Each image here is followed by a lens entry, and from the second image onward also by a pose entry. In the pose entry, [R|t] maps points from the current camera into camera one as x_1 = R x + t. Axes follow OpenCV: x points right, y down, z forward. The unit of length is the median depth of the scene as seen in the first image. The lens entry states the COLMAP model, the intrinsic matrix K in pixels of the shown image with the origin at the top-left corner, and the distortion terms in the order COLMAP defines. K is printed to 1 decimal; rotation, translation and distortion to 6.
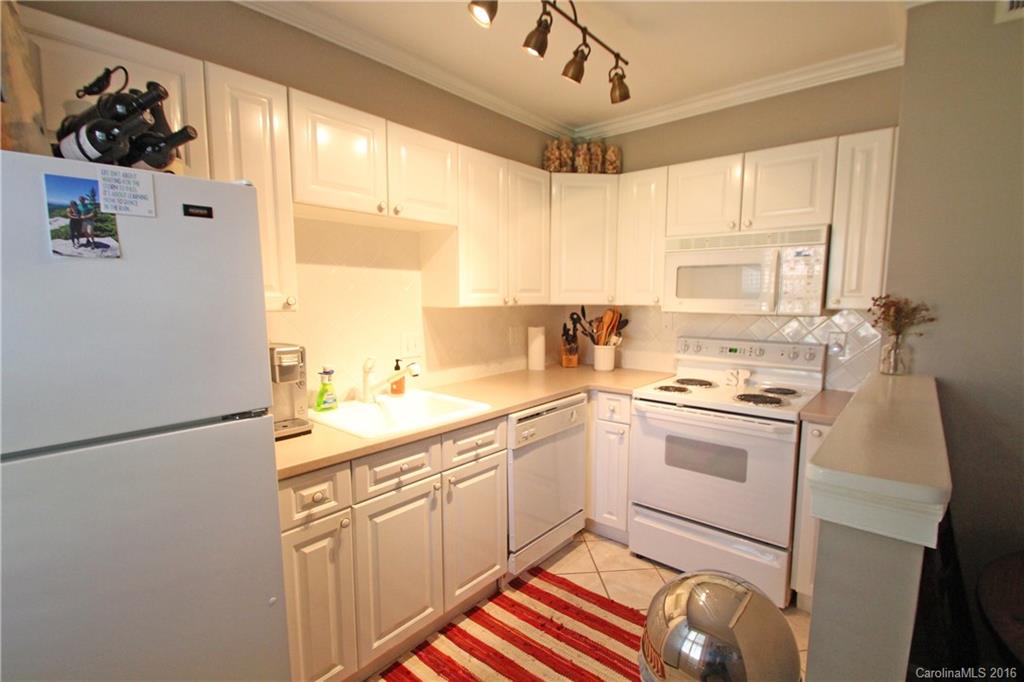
lens RADIAL K [[476.2, 0, 524.9], [0, 476.2, 349.8], [0, 0, 1]] dist [0.008734, -0.013677]
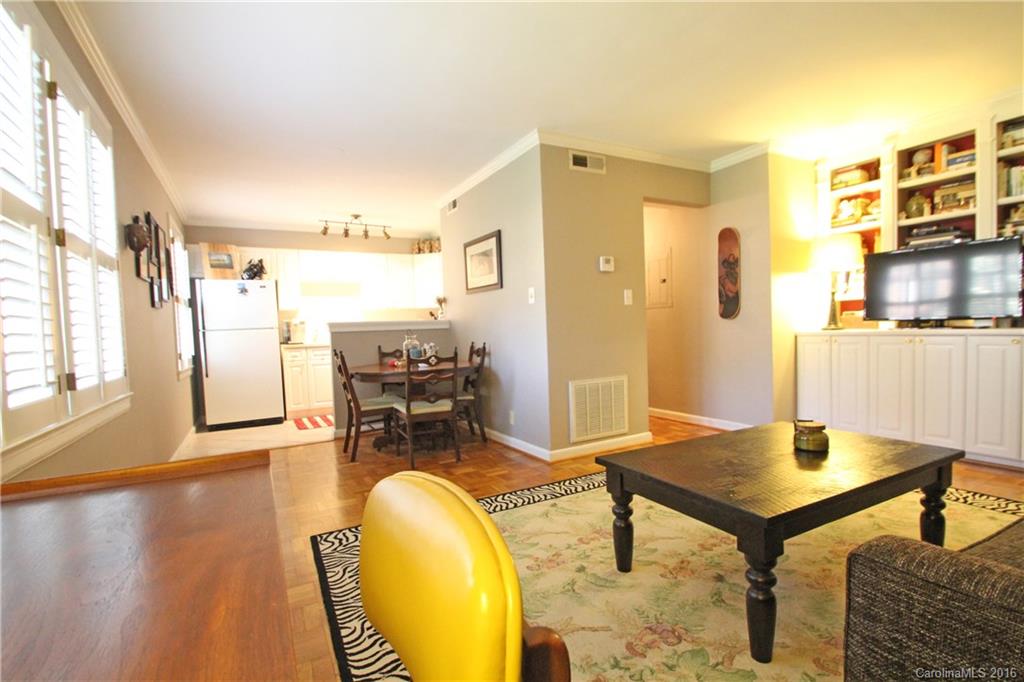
lens RADIAL K [[476.2, 0, 521.2], [0, 476.2, 350.5], [0, 0, 1]] dist [0.008734, -0.013677]
pose [[0.930999, -0.013936, -0.364757, 1.600197], [-0.007550, 0.998322, -0.057413, 0.284084], [0.364945, 0.056205, 0.929331, -1.153013]]
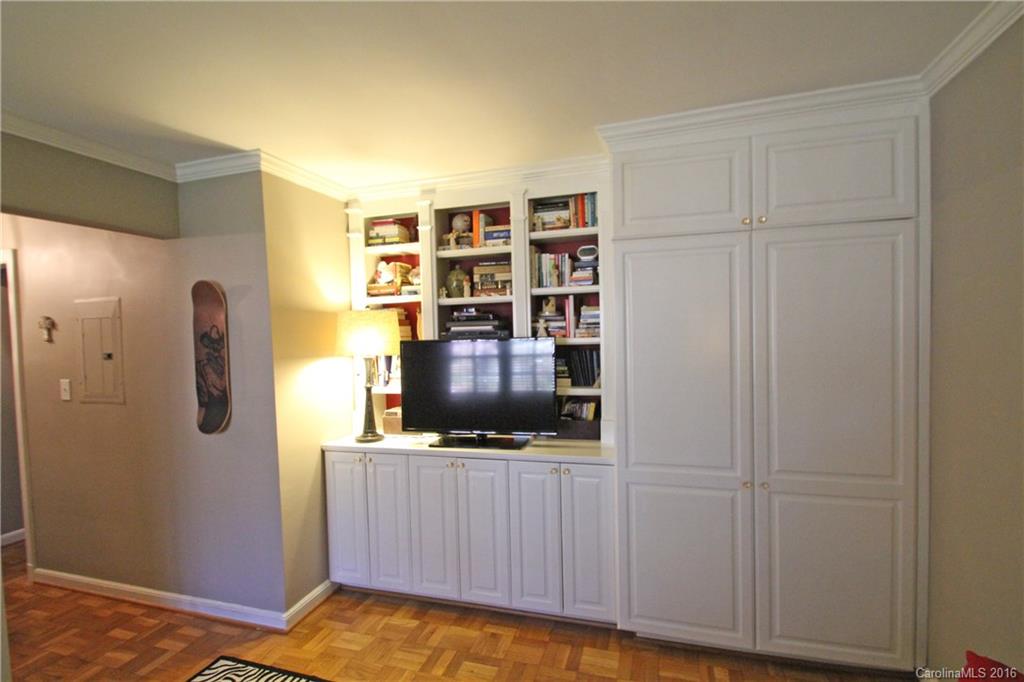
lens RADIAL K [[476.2, 0, 518.1], [0, 476.2, 351.9], [0, 0, 1]] dist [0.008734, -0.013677]
pose [[0.921833, -0.034670, 0.386034, 1.880767], [0.069478, 0.994640, -0.076580, 0.021699], [-0.381310, 0.097414, 0.919300, -0.505831]]
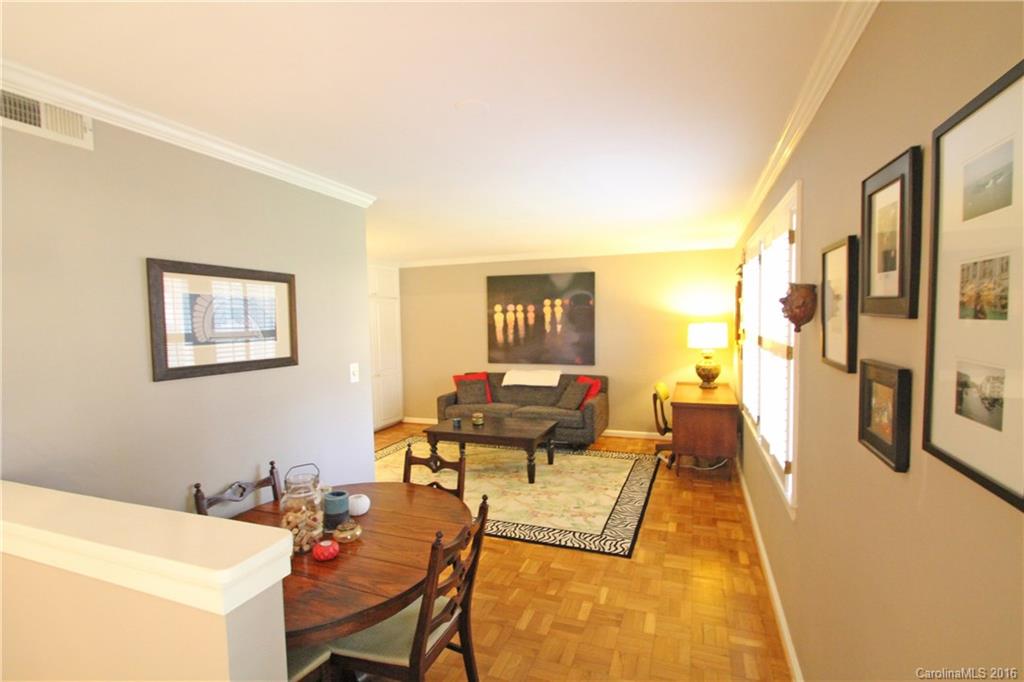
lens RADIAL K [[476.2, 0, 525.6], [0, 476.2, 351.3], [0, 0, 1]] dist [0.008734, -0.013677]
pose [[-0.339535, -0.057356, 0.938843, -0.210373], [0.127138, 0.986180, 0.106227, -0.098531], [-0.931961, 0.155430, -0.327551, 0.195026]]
